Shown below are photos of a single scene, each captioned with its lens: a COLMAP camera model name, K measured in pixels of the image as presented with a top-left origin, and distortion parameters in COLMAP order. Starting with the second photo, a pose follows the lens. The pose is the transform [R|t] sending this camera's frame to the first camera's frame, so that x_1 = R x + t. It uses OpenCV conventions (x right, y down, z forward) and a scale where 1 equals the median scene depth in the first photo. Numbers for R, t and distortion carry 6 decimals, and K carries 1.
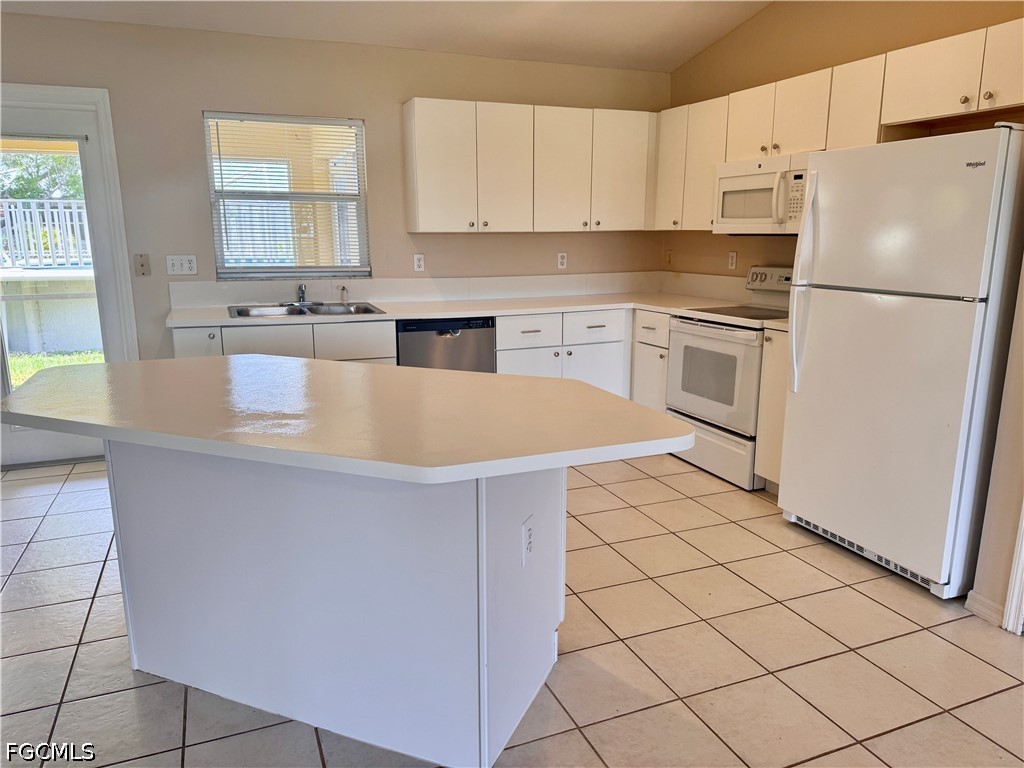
lens RADIAL K [[722.8, 0, 512.0], [0, 722.8, 384.0], [0, 0, 1]] dist [0.148449, -0.172290]
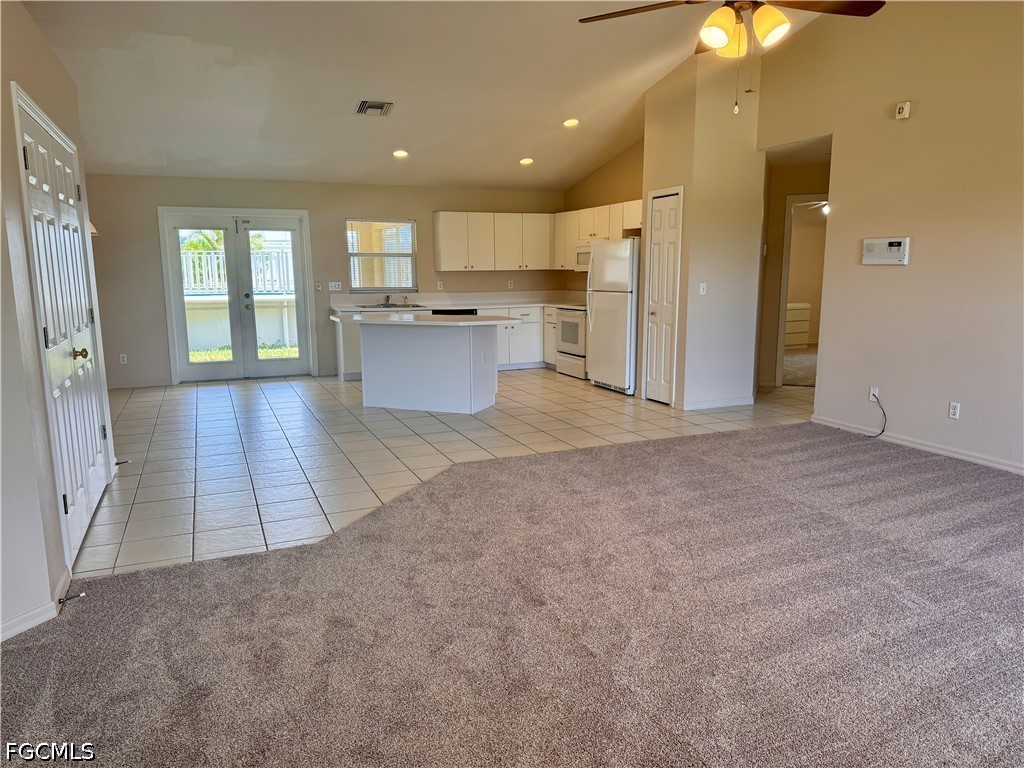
lens RADIAL K [[698.0, 0, 512.0], [0, 698.0, 384.0], [0, 0, 1]] dist [0.196932, 0.000105]
pose [[0.999843, -0.009262, 0.015132, 0.048121], [0.009943, 0.998913, -0.045546, 0.227529], [-0.014694, 0.045689, 0.998848, -1.088514]]
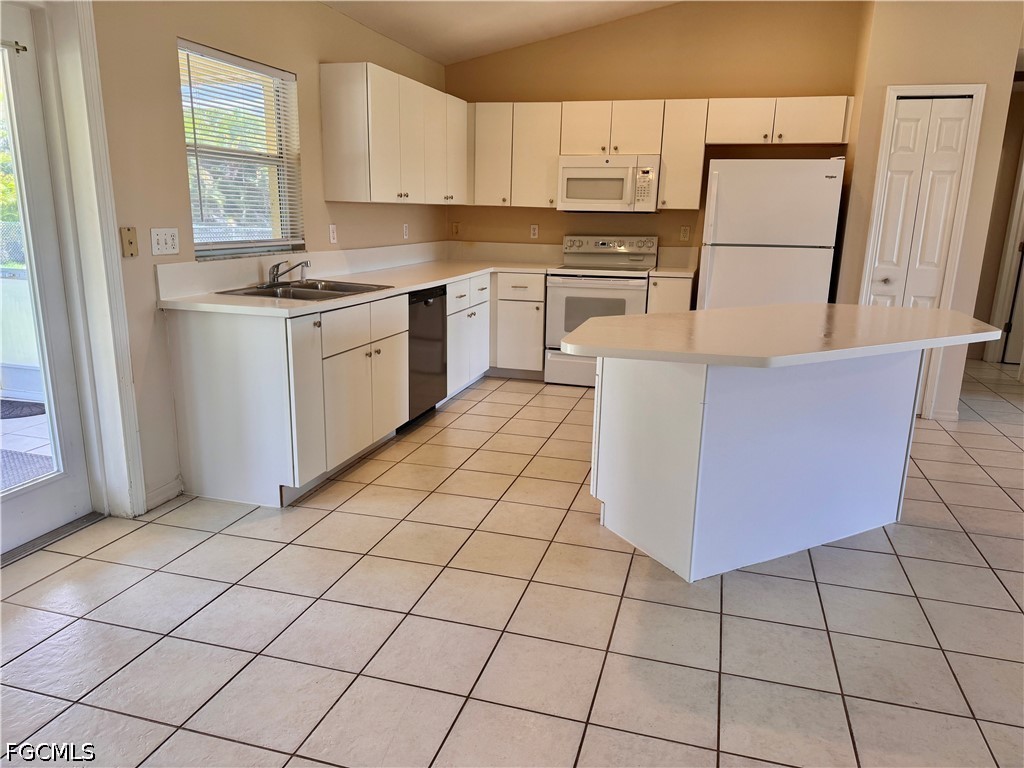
lens RADIAL K [[722.8, 0, 512.0], [0, 722.8, 384.0], [0, 0, 1]] dist [0.148449, -0.172290]
pose [[0.622644, -0.169172, 0.764000, -0.806214], [0.140049, 0.984678, 0.103900, -0.046111], [-0.769871, 0.042304, 0.636796, 0.248885]]
